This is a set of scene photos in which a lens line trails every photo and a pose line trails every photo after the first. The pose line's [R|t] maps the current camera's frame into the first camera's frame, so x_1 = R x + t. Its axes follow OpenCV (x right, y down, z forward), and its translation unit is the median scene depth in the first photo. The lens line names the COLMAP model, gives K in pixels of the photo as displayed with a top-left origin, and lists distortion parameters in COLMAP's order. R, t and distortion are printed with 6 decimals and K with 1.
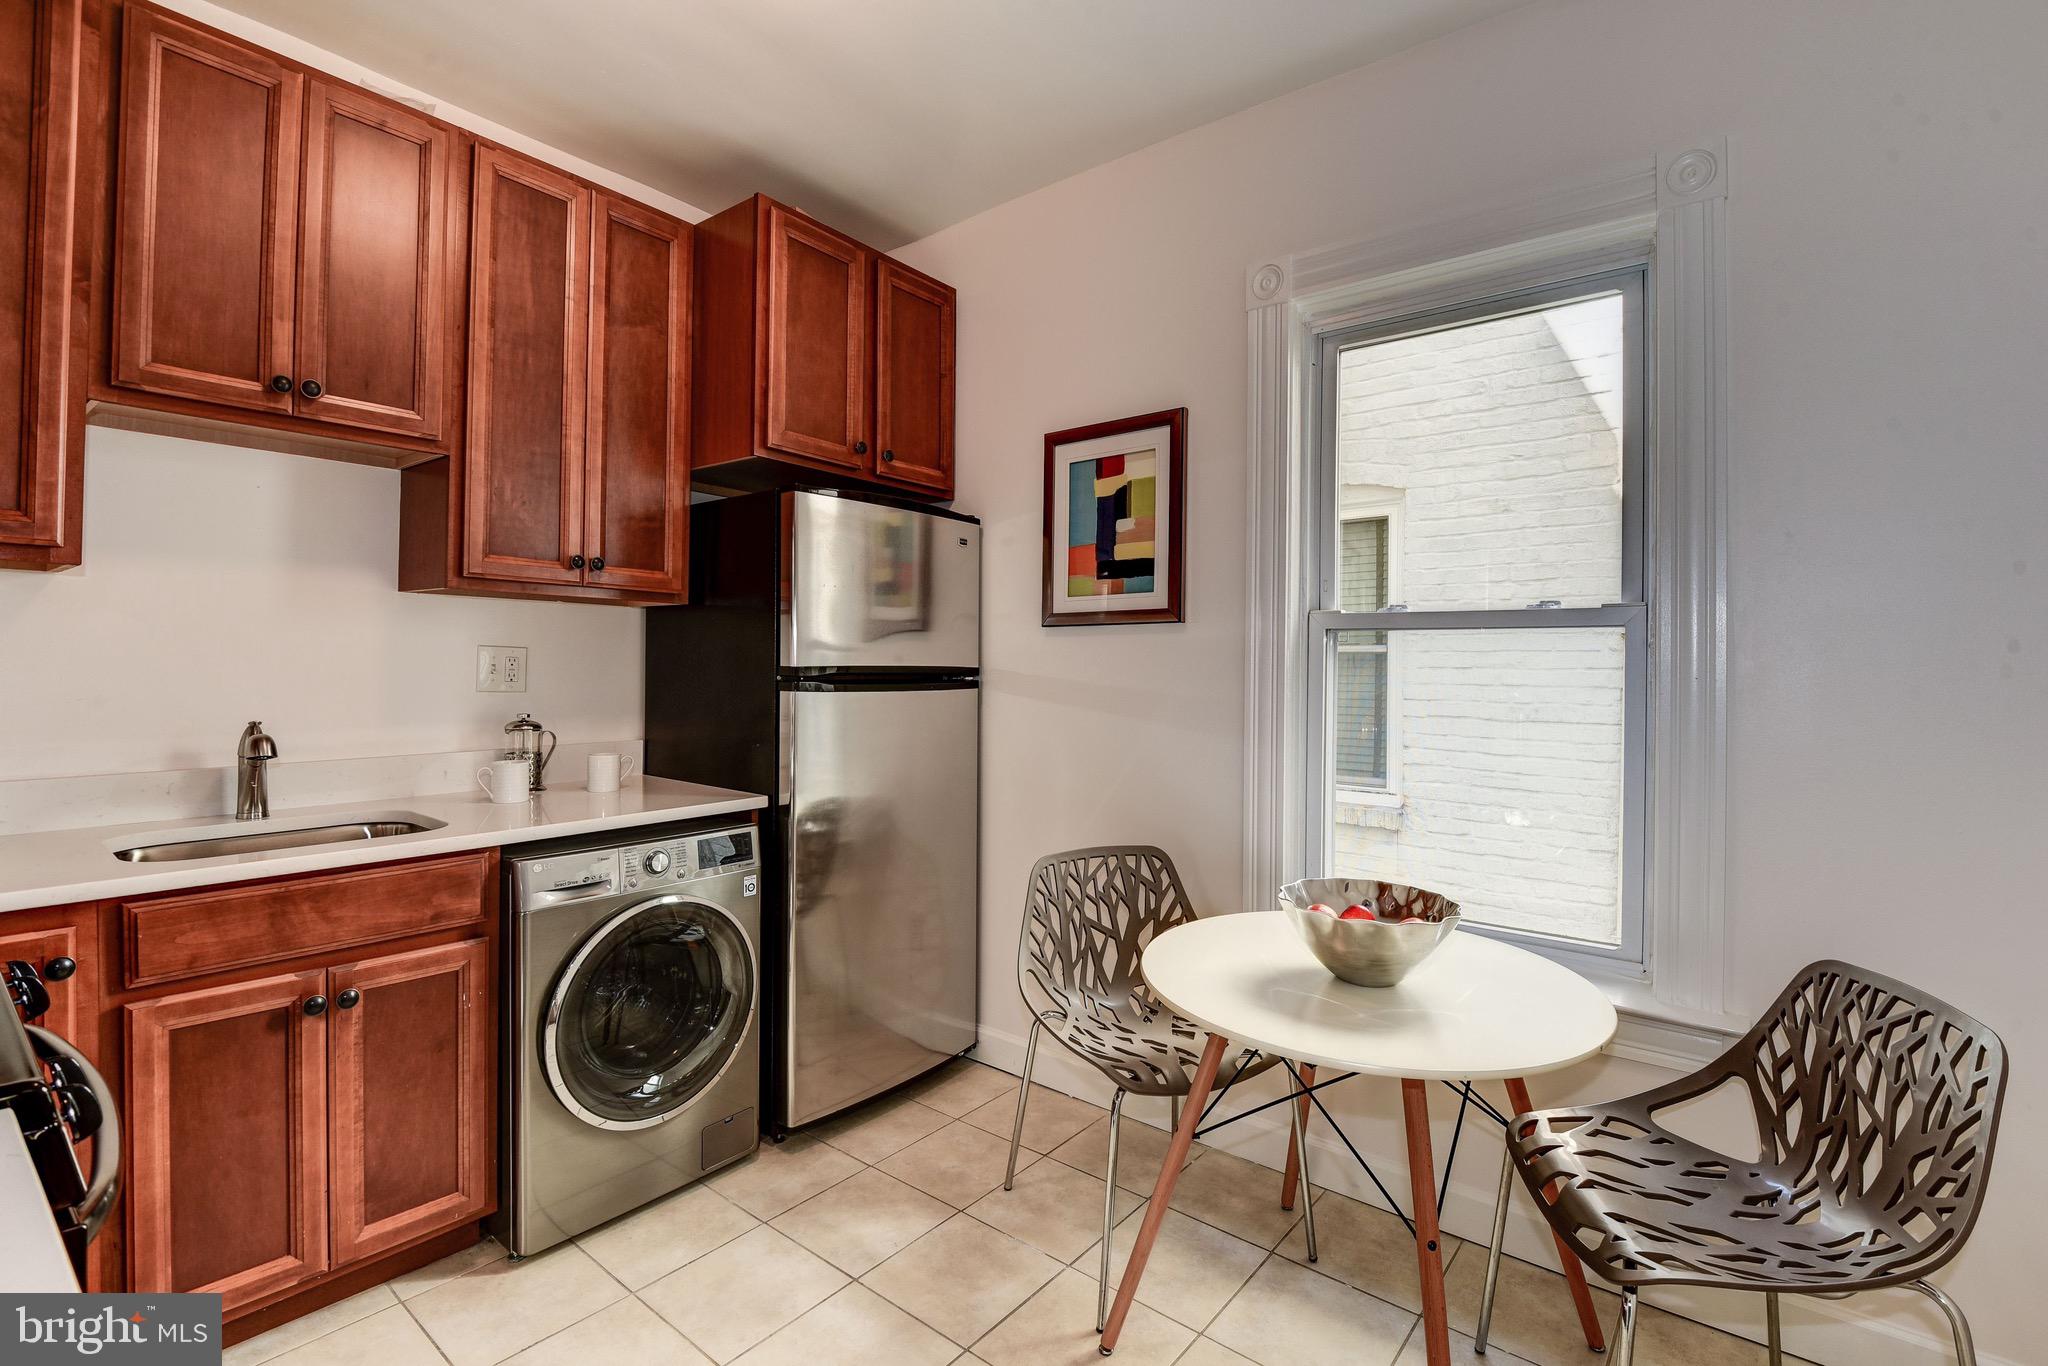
lens RADIAL K [[939.8, 0, 1027.7], [0, 939.8, 674.7], [0, 0, 1]] dist [-0.004652, -0.000620]
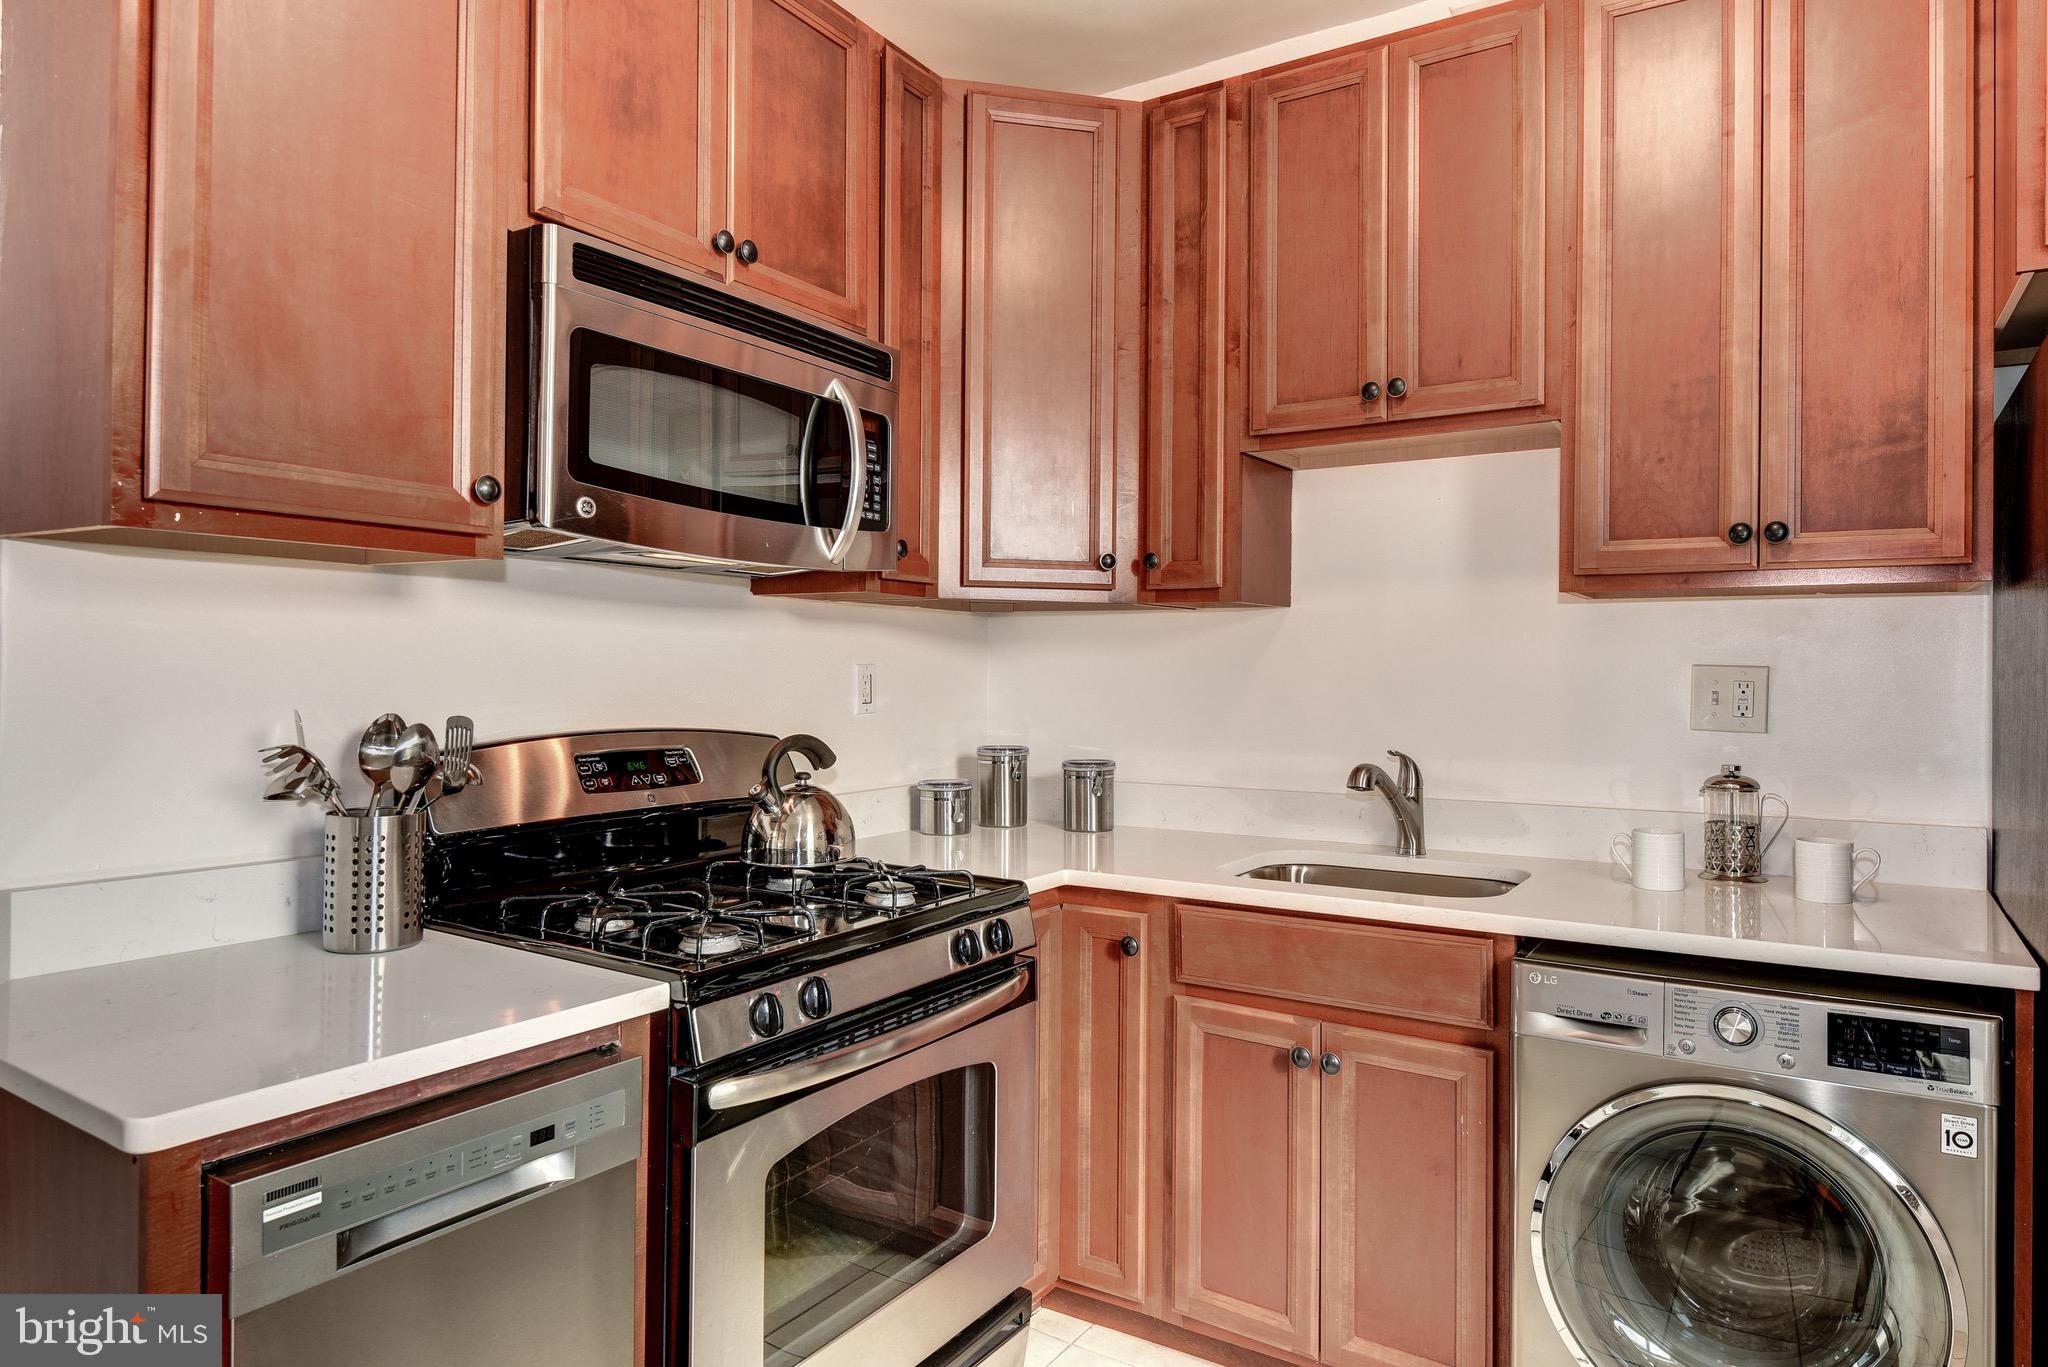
lens RADIAL K [[1211.0, 0, 1027.2], [0, 1211.0, 669.5], [0, 0, 1]] dist [0.010450, -0.000449]
pose [[0.115151, -0.014550, -0.993241, 0.364533], [-0.015624, 0.999743, -0.016456, -0.006536], [0.993225, 0.017413, 0.114894, 0.523820]]
